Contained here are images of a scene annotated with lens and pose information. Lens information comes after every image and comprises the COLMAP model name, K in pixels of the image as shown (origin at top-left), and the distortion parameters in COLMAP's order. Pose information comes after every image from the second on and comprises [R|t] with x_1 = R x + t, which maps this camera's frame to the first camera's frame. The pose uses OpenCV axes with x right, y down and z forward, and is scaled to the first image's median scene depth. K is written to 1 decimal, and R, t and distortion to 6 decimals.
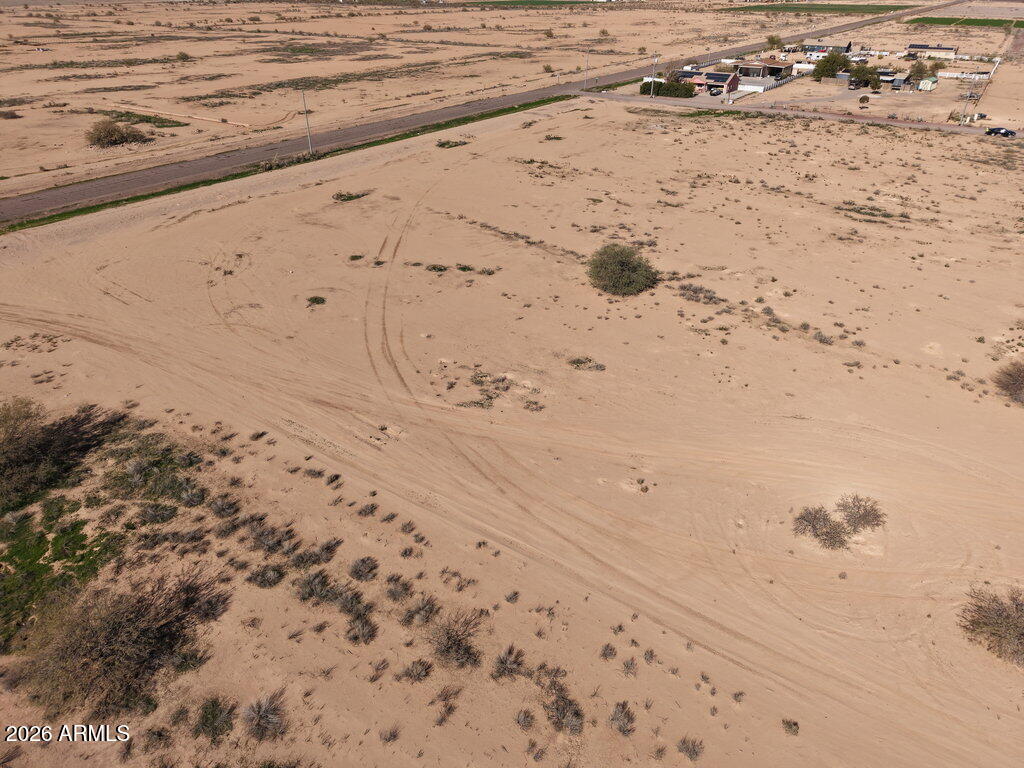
lens RADIAL K [[686.4, 0, 505.6], [0, 686.4, 387.9], [0, 0, 1]] dist [0.024608, -0.021552]
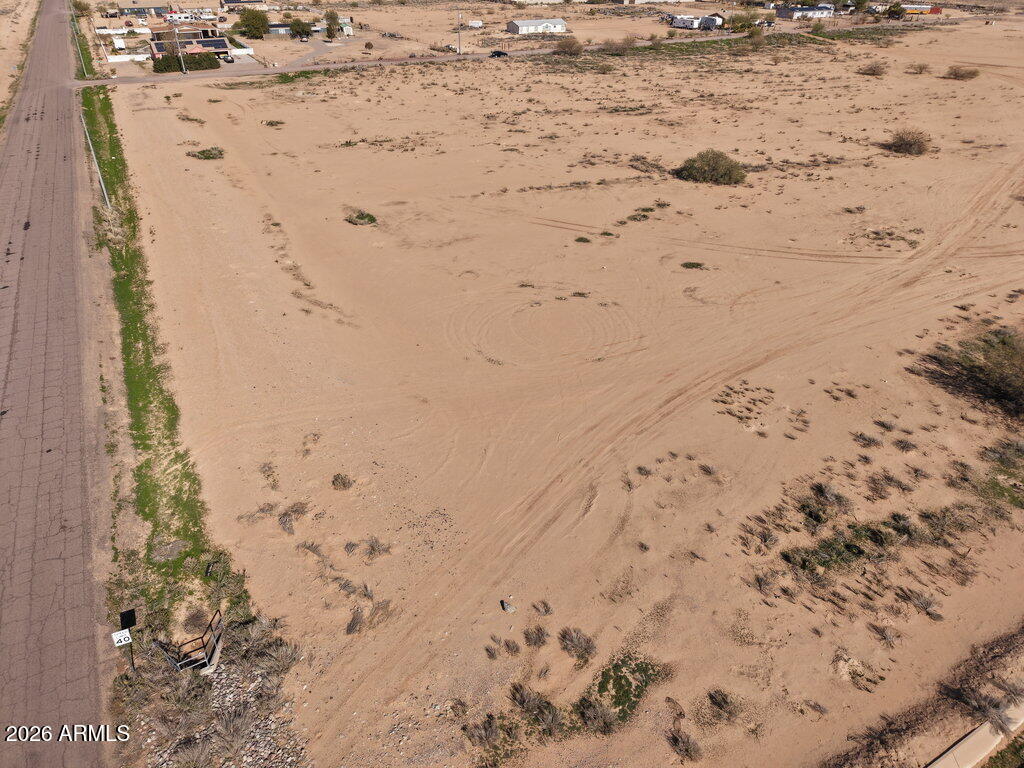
lens RADIAL K [[686.4, 0, 511.4], [0, 686.4, 383.2], [0, 0, 1]] dist [0.024608, -0.021552]
pose [[0.456539, -0.482635, 0.747420, -1.667409], [0.453216, 0.849068, 0.271439, -0.506549], [-0.765616, 0.214820, 0.606370, 0.852624]]
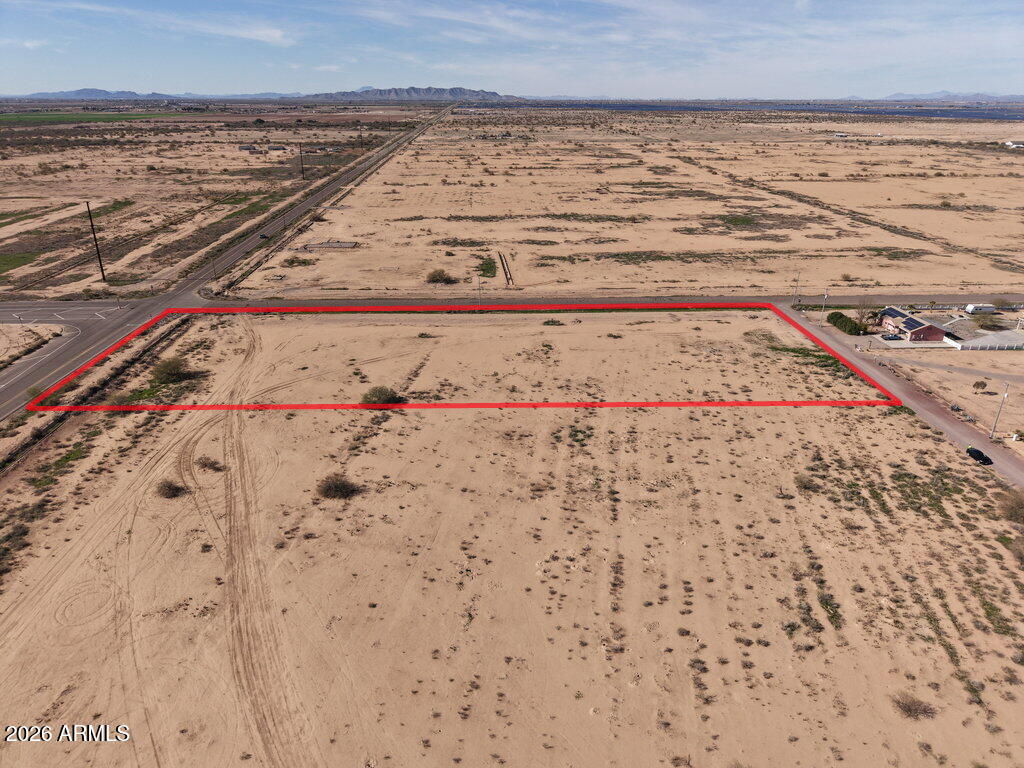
lens RADIAL K [[686.4, 0, 507.7], [0, 686.4, 382.4], [0, 0, 1]] dist [0.024608, -0.021552]
pose [[0.595787, 0.306950, -0.742172, 2.817645], [-0.412186, 0.909965, 0.045459, -0.683702], [0.689305, 0.278829, 0.668666, -0.229766]]
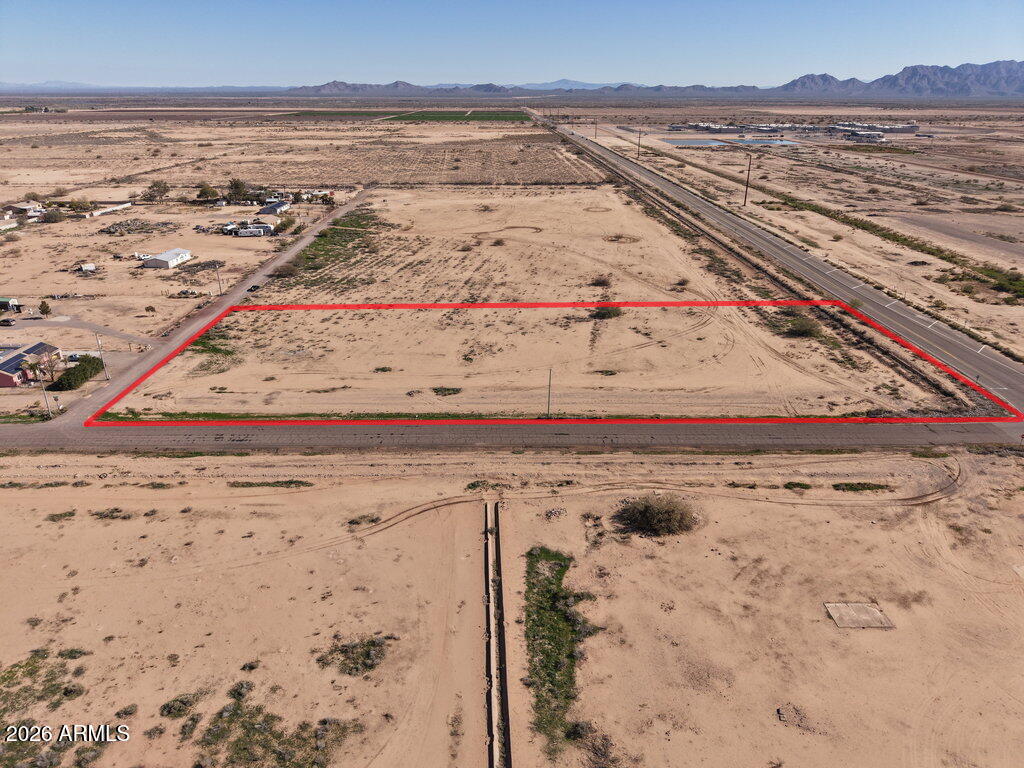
lens RADIAL K [[686.4, 0, 509.0], [0, 686.4, 386.8], [0, 0, 1]] dist [0.024608, -0.021552]
pose [[-0.569341, -0.326602, 0.754442, -2.690509], [0.418634, 0.674623, 0.607971, -2.708291], [-0.707528, 0.661978, -0.247364, 3.187958]]
